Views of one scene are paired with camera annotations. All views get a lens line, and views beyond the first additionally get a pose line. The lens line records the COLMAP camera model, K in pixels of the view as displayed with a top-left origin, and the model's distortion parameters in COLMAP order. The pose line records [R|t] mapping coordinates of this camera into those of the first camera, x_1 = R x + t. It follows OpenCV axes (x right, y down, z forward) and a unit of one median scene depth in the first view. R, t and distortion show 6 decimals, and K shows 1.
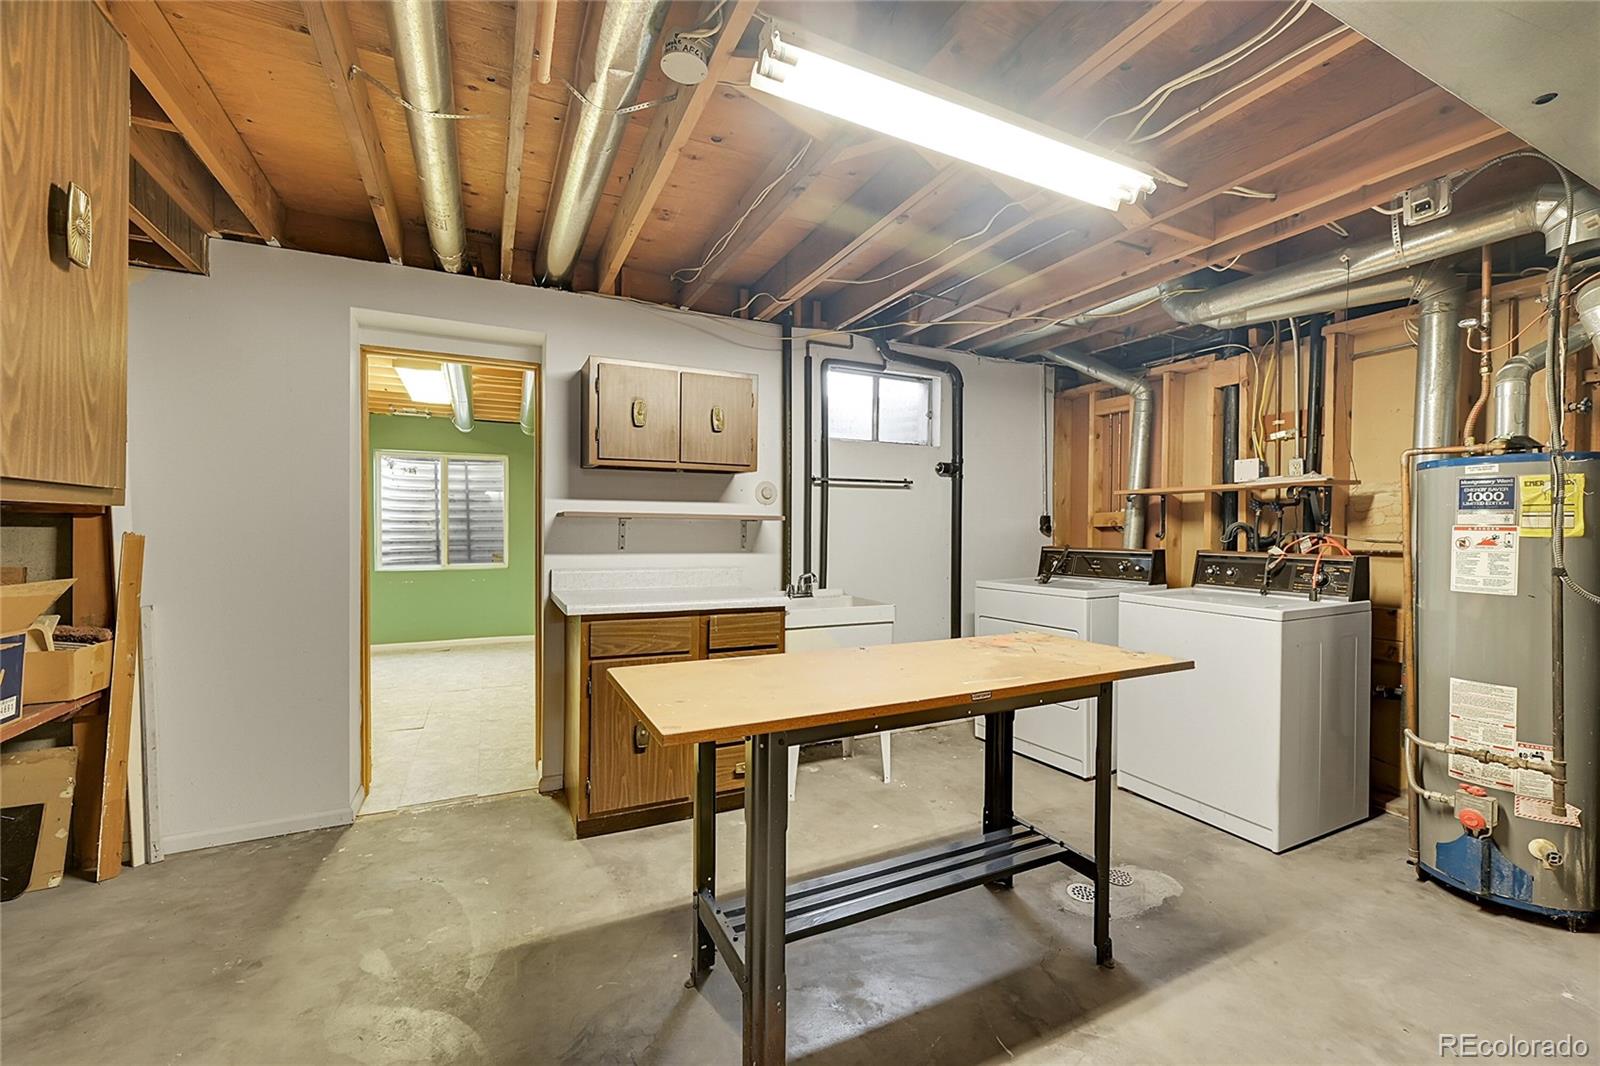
lens RADIAL K [[657.4, 0, 810.1], [0, 657.4, 535.1], [0, 0, 1]] dist [-0.001524, -0.000123]
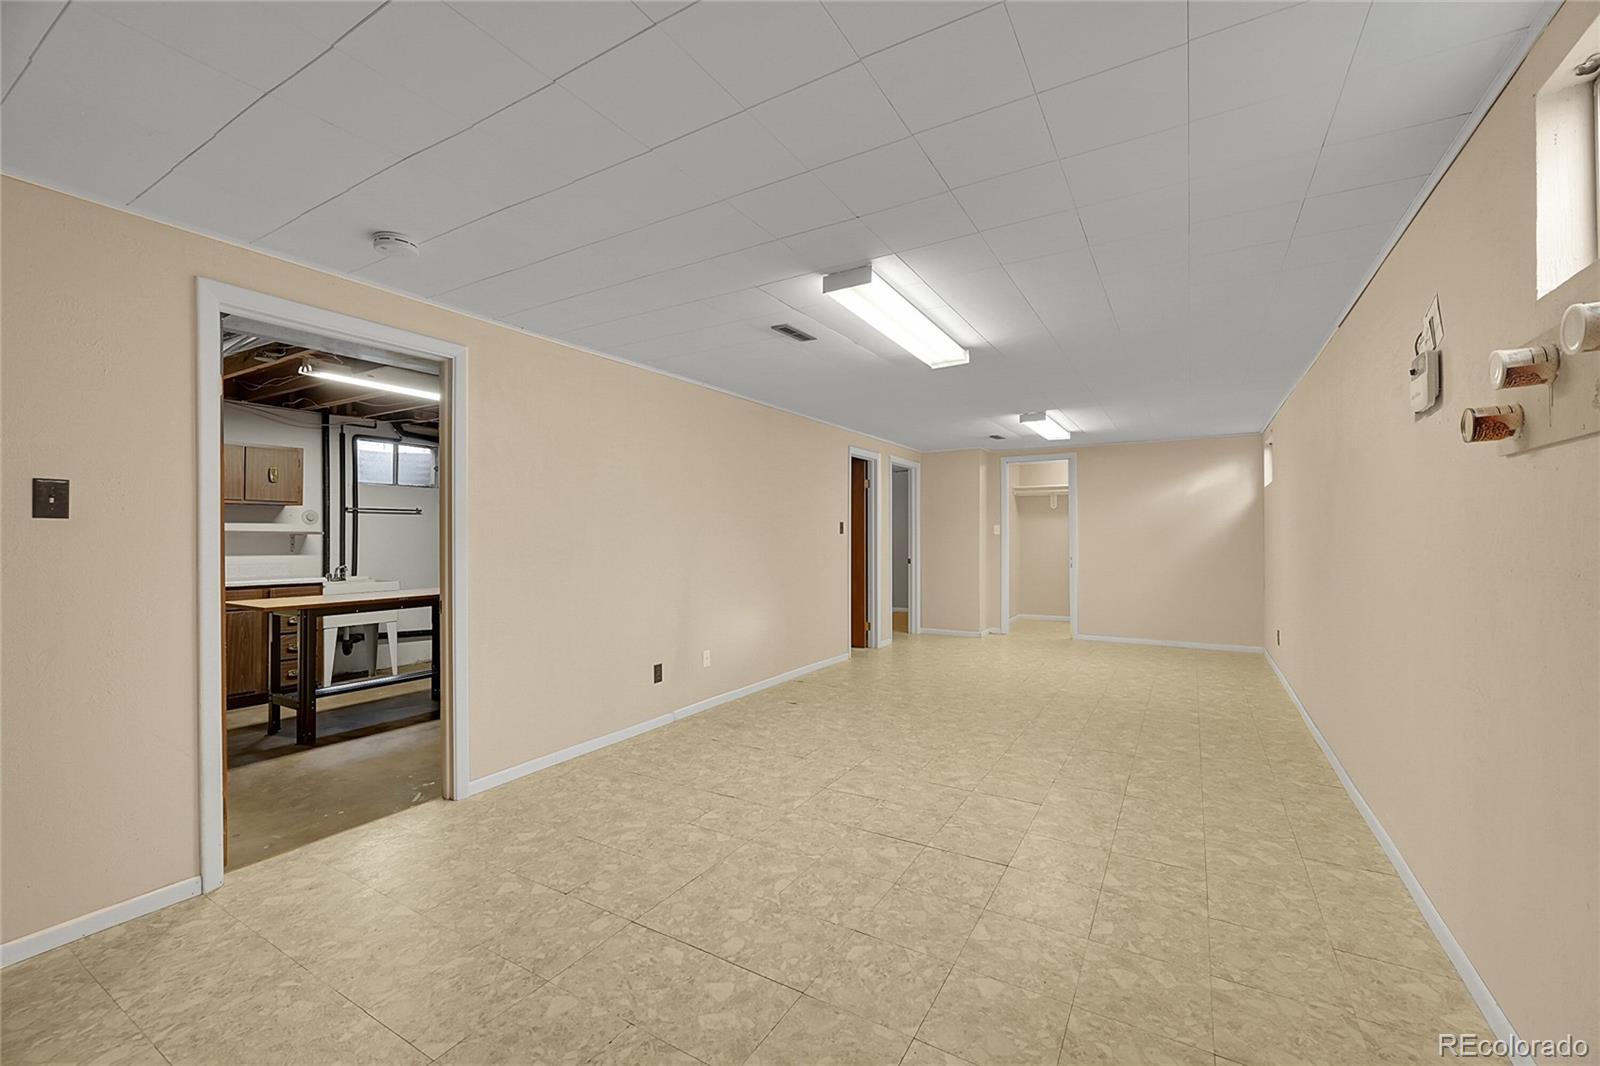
lens RADIAL K [[657.4, 0, 810.1], [0, 657.4, 535.1], [0, 0, 1]] dist [-0.001524, -0.000123]
pose [[0.837105, -0.004734, 0.547022, 0.077742], [0.013109, 0.999849, -0.011408, 0.014348], [-0.546885, 0.016720, 0.837041, -1.012756]]
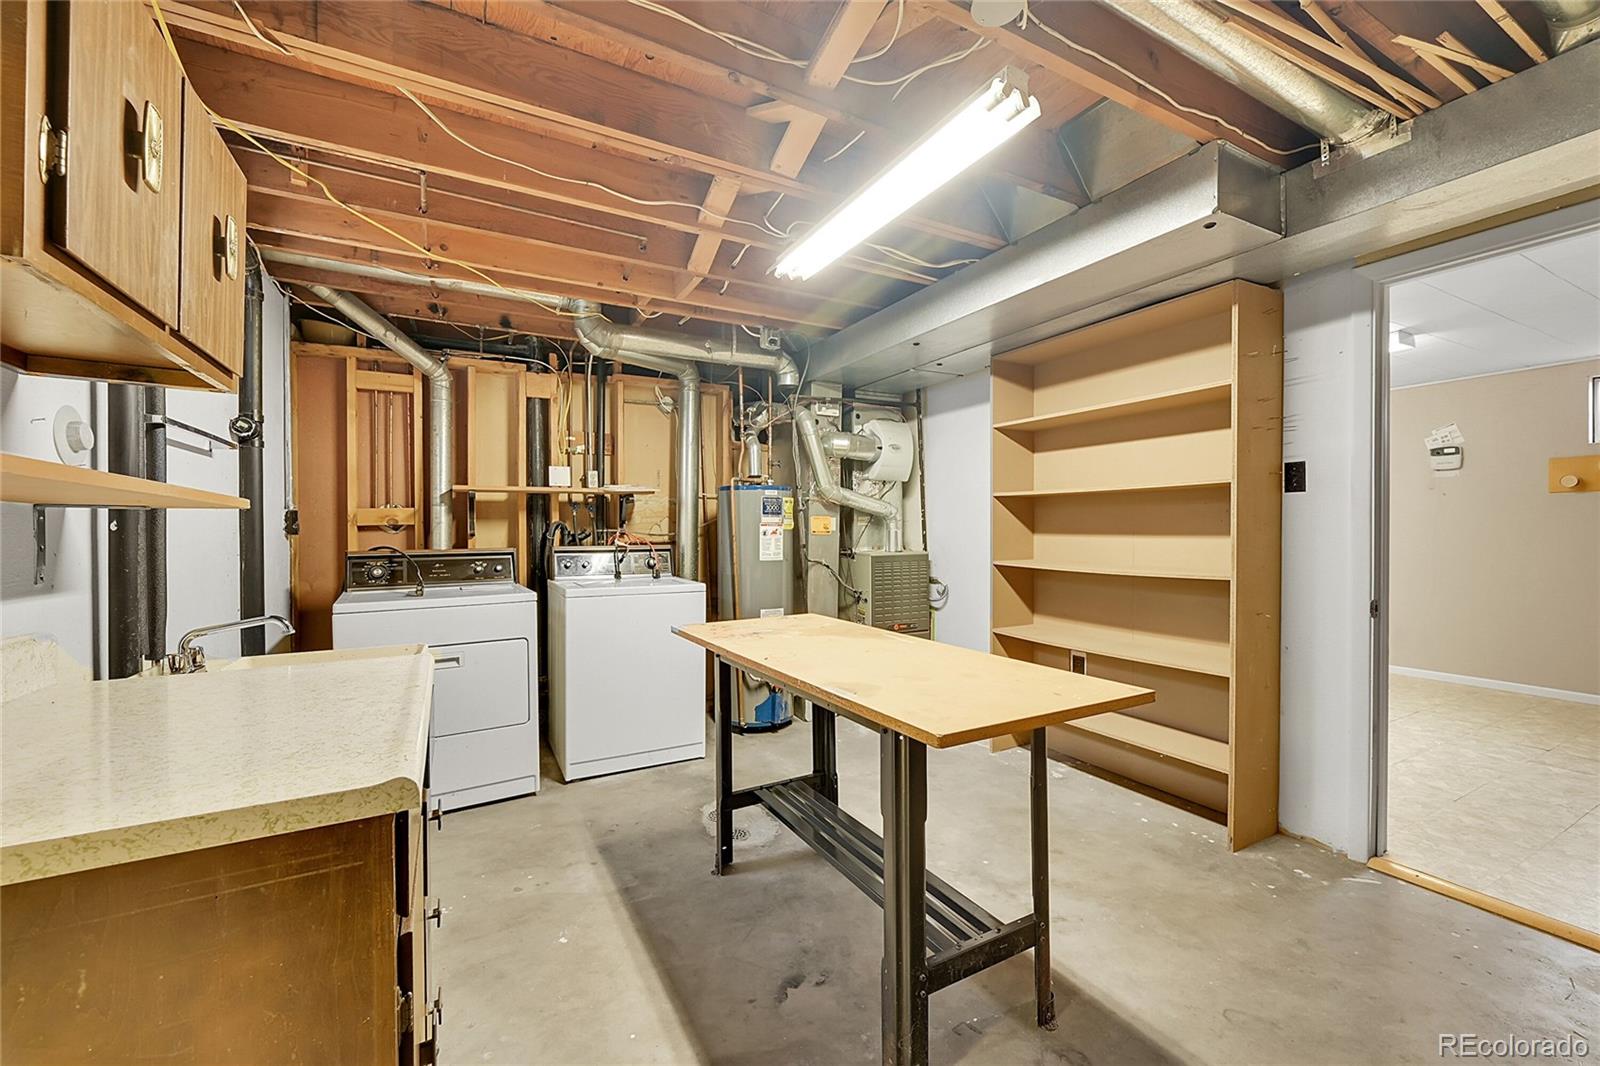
lens RADIAL K [[650.4, 0, 810.0], [0, 650.4, 533.9], [0, 0, 1]] dist [-0.001276, -0.000578]
pose [[-0.050378, -0.011497, 0.998664, -0.487851], [0.017114, 0.999777, 0.012373, -0.003482], [-0.998584, 0.017714, -0.050170, 0.600419]]
